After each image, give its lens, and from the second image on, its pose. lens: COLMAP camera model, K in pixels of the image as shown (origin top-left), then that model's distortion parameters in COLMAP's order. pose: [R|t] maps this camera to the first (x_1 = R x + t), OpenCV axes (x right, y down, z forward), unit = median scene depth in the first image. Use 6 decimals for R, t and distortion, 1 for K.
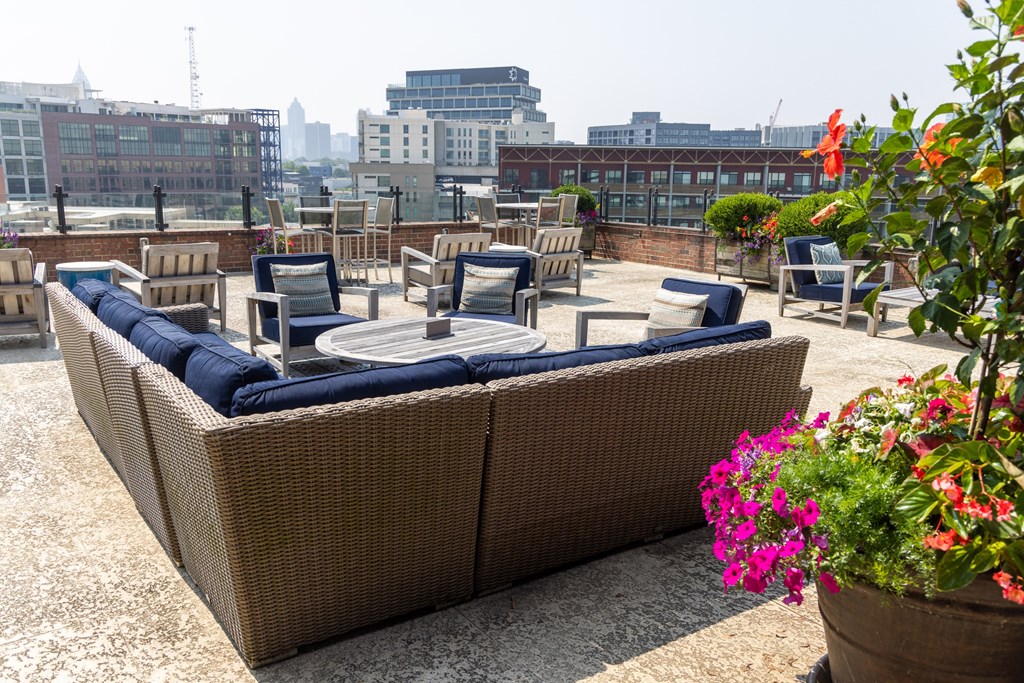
lens RADIAL K [[868.2, 0, 514.0], [0, 868.2, 339.9], [0, 0, 1]] dist [-0.004722, -0.032780]
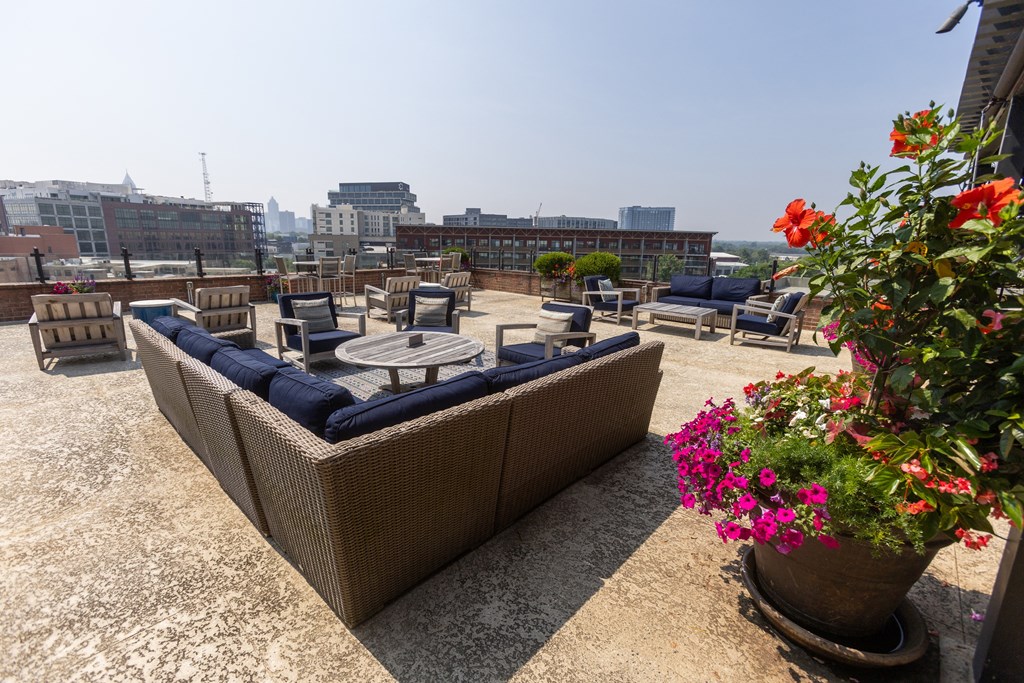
lens RADIAL K [[457.0, 0, 509.0], [0, 457.0, 336.0], [0, 0, 1]] dist [-0.010840, 0.001307]
pose [[0.974594, -0.042613, 0.219889, -0.120481], [0.039000, 0.999024, 0.020749, -0.036042], [-0.220559, -0.011646, 0.975304, 0.172988]]
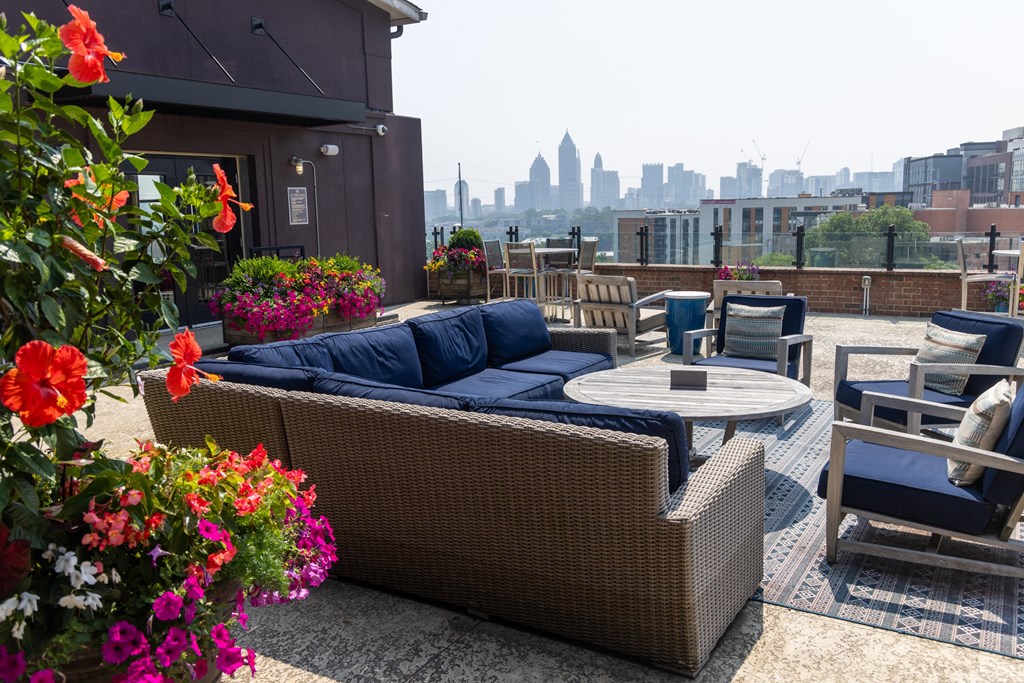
lens RADIAL K [[851.6, 0, 512.6], [0, 851.6, 345.7], [0, 0, 1]] dist [-0.008396, -0.006590]
pose [[0.421012, 0.119253, -0.899182, 0.759077], [-0.149009, 0.986945, 0.061124, -0.088084], [0.894732, 0.108252, 0.433285, 0.488572]]
